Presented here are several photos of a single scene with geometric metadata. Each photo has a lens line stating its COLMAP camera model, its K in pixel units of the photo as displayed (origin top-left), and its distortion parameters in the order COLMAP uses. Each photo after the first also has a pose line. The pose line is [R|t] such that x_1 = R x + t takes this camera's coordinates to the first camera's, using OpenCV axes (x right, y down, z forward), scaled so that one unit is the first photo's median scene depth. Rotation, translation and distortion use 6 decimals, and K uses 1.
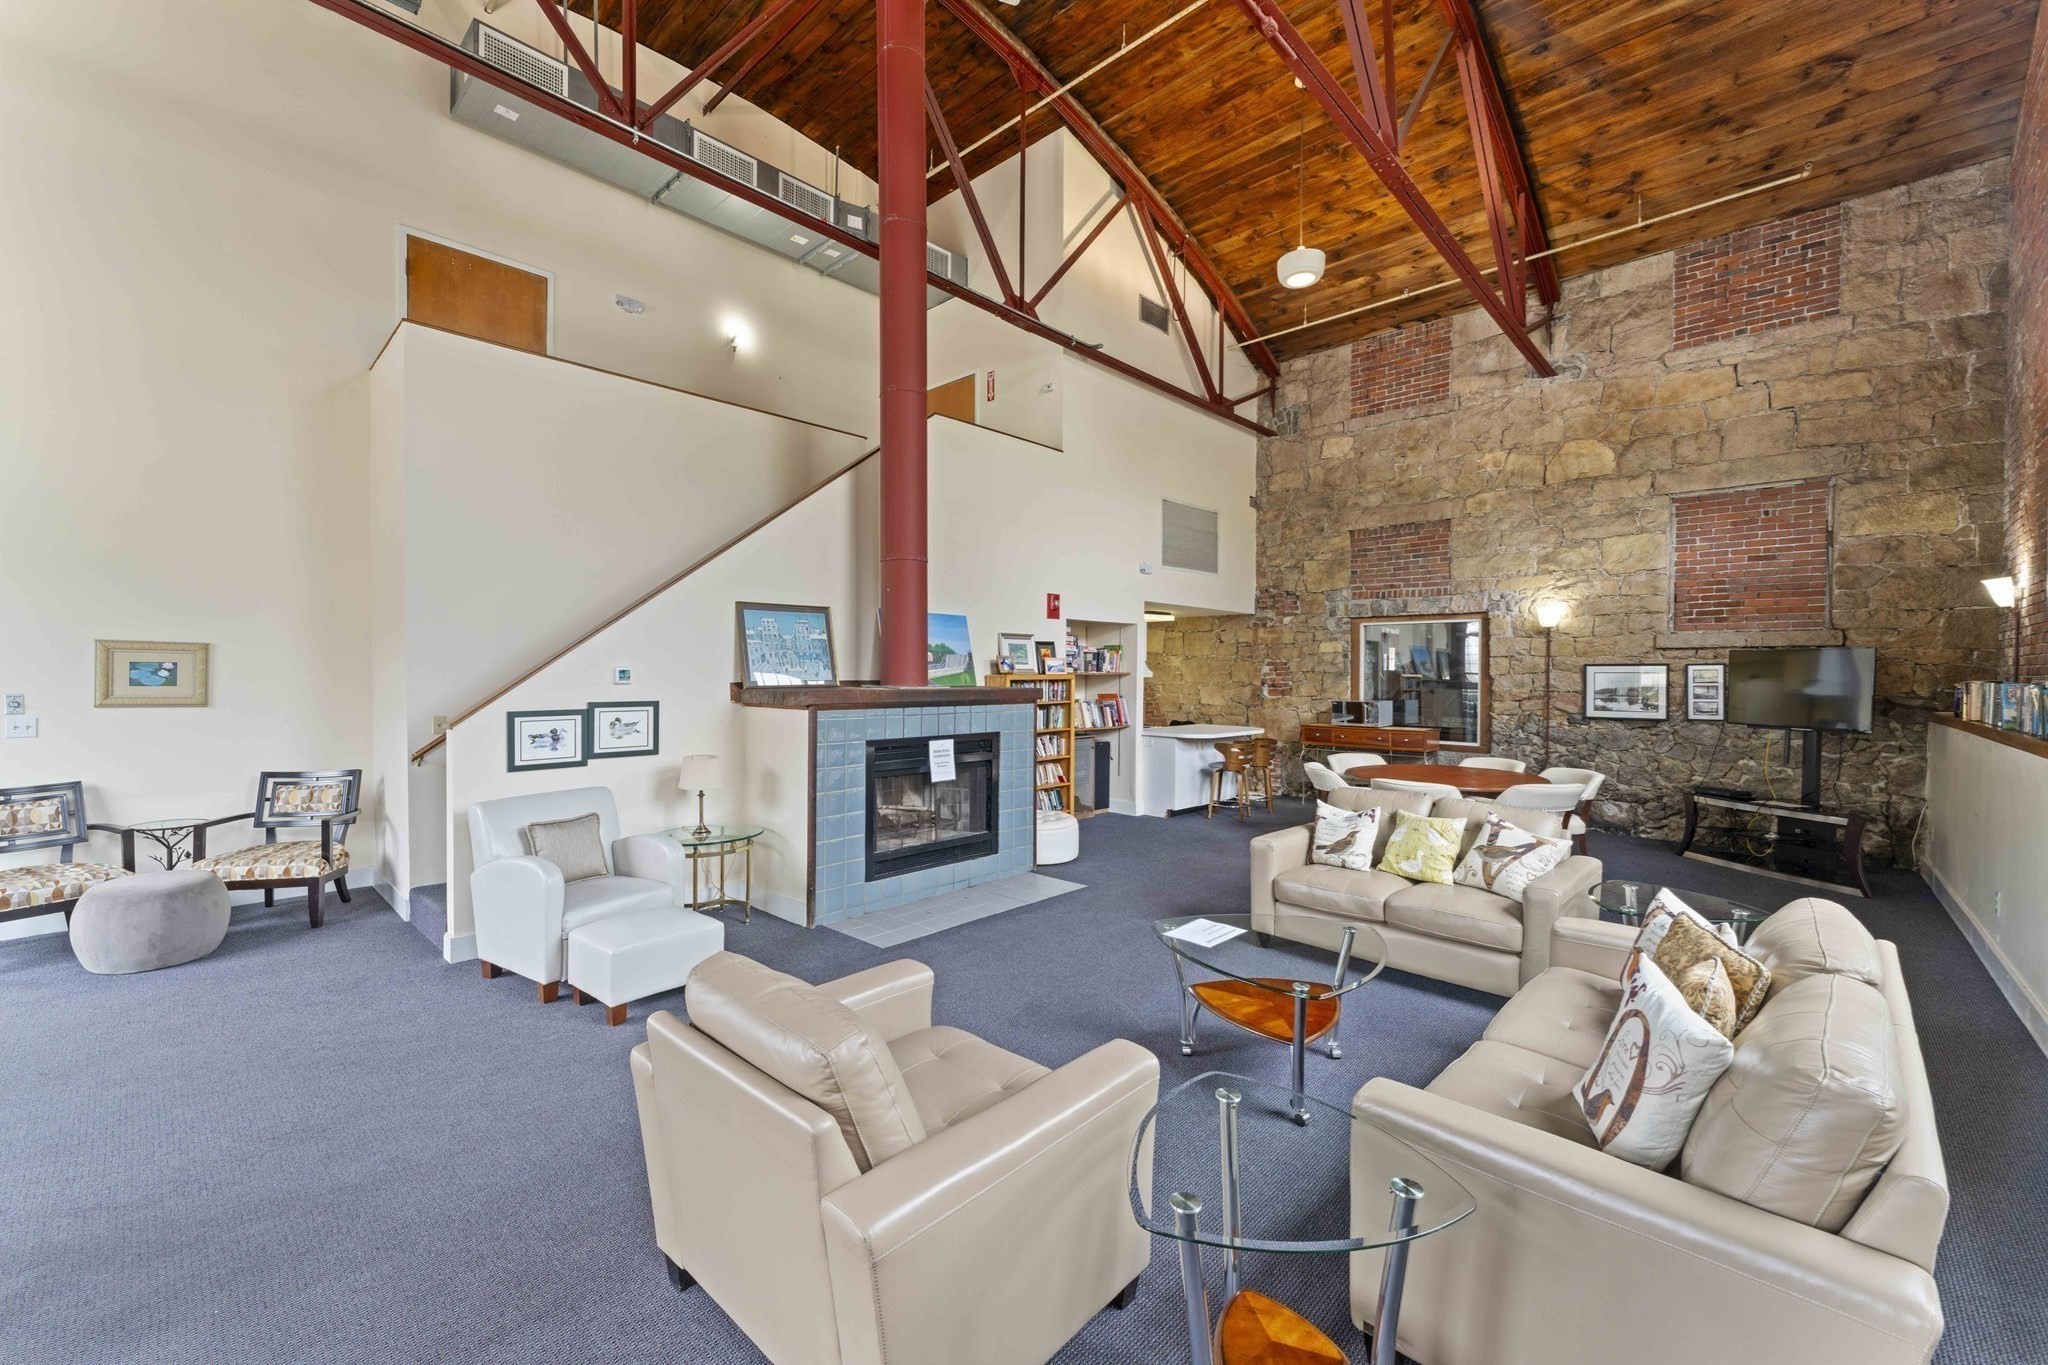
lens RADIAL K [[816.1, 0, 1024.4], [0, 816.1, 680.2], [0, 0, 1]] dist [-0.000002, 0.000063]
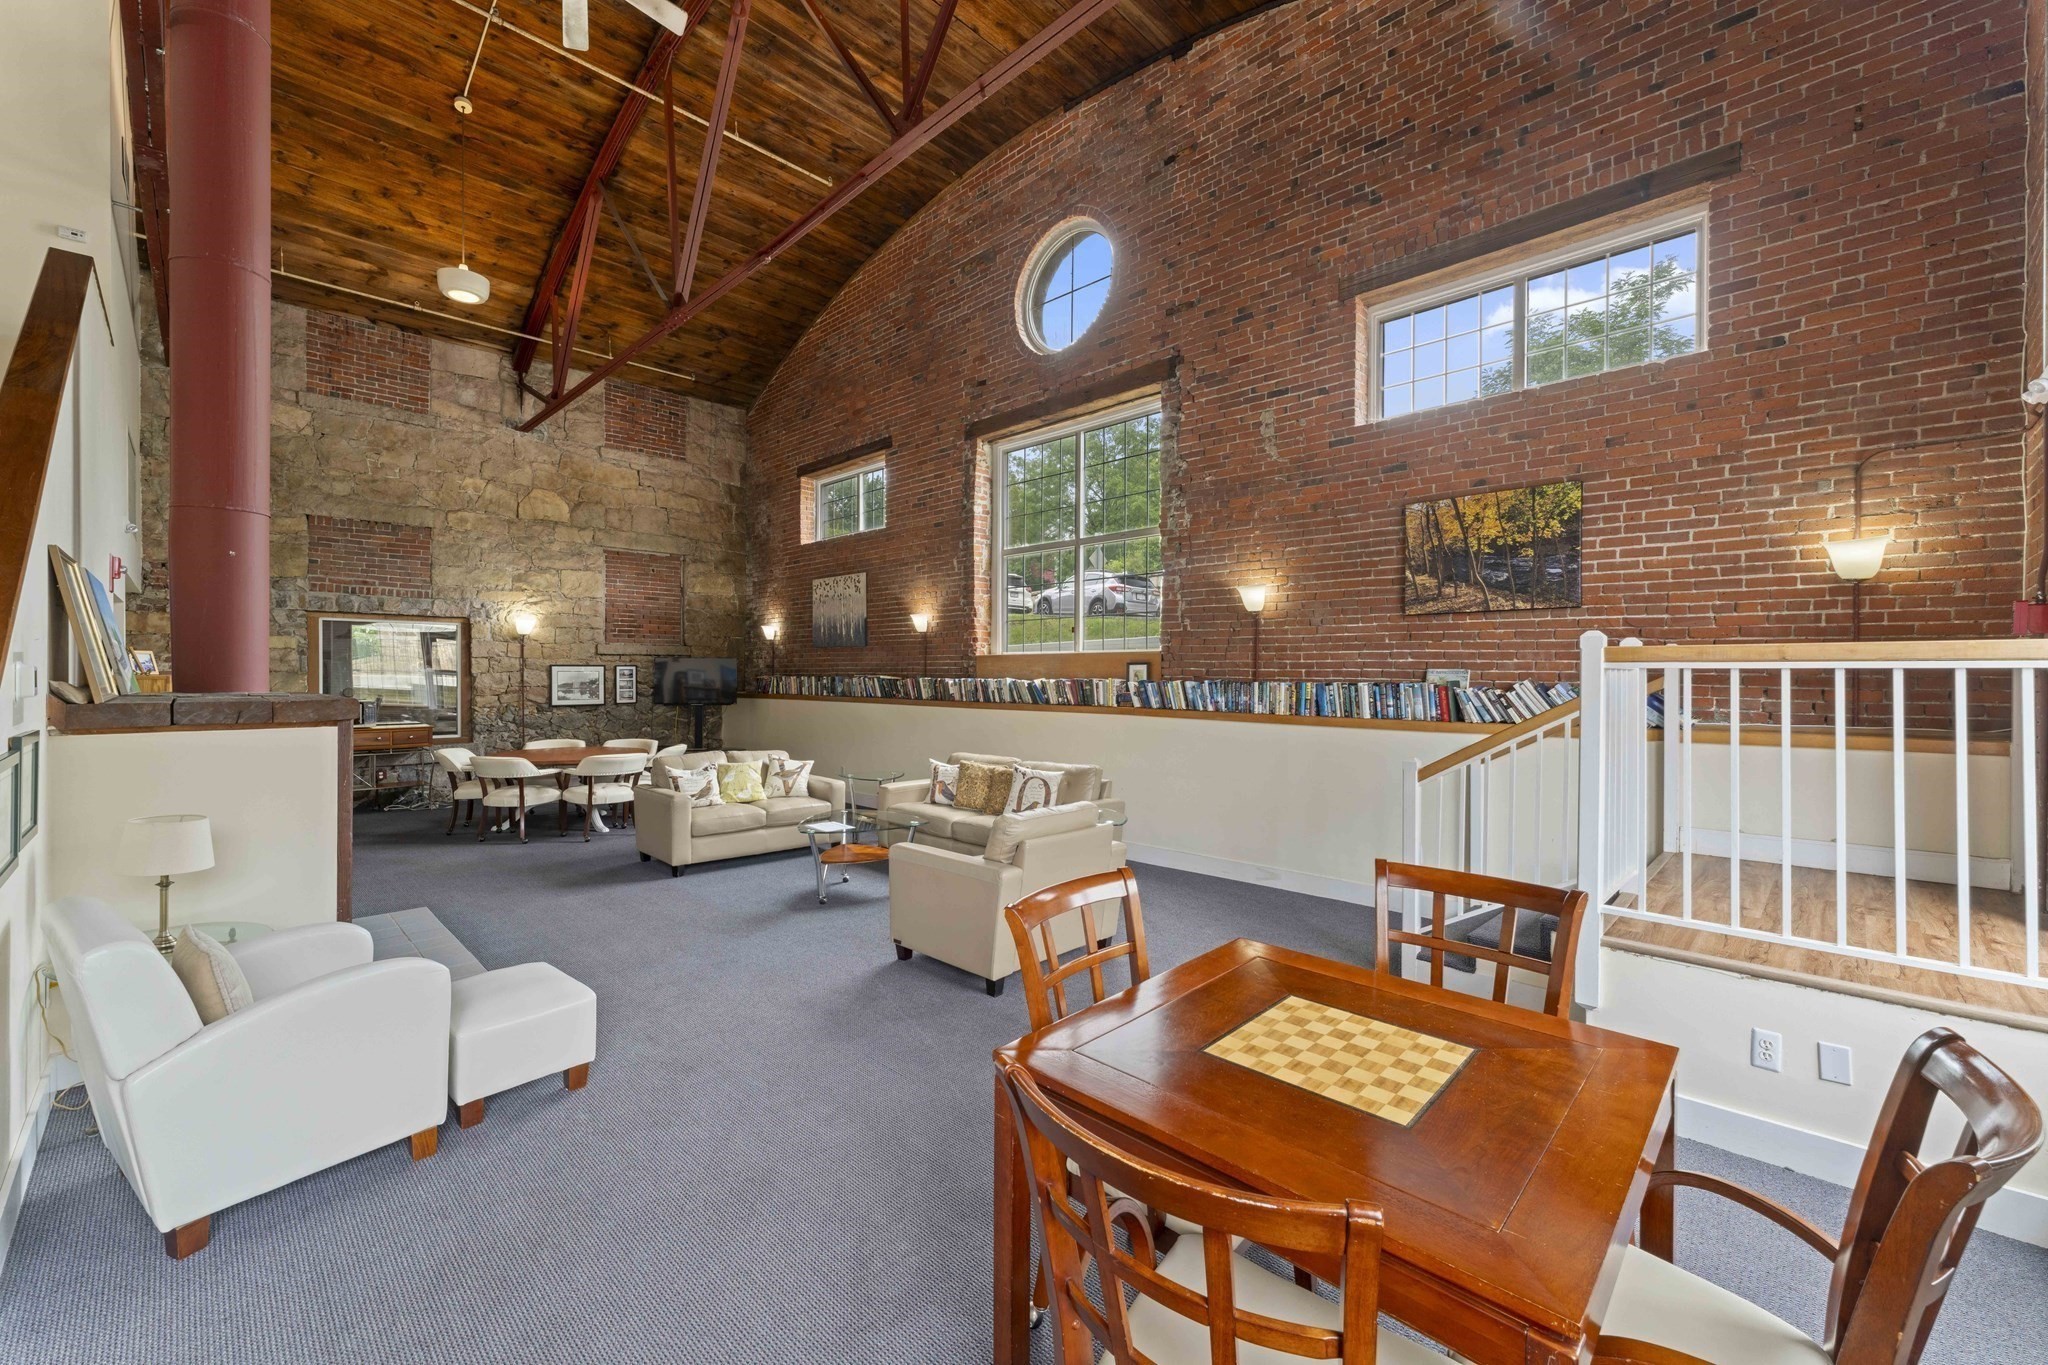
lens RADIAL K [[816.1, 0, 1024.5], [0, 816.1, 674.2], [0, 0, 1]] dist [-0.000002, 0.000063]
pose [[0.017359, -0.005735, 0.999833, -0.584517], [0.007090, 0.999959, 0.005612, -0.006400], [-0.999824, 0.006992, 0.017399, 0.222709]]
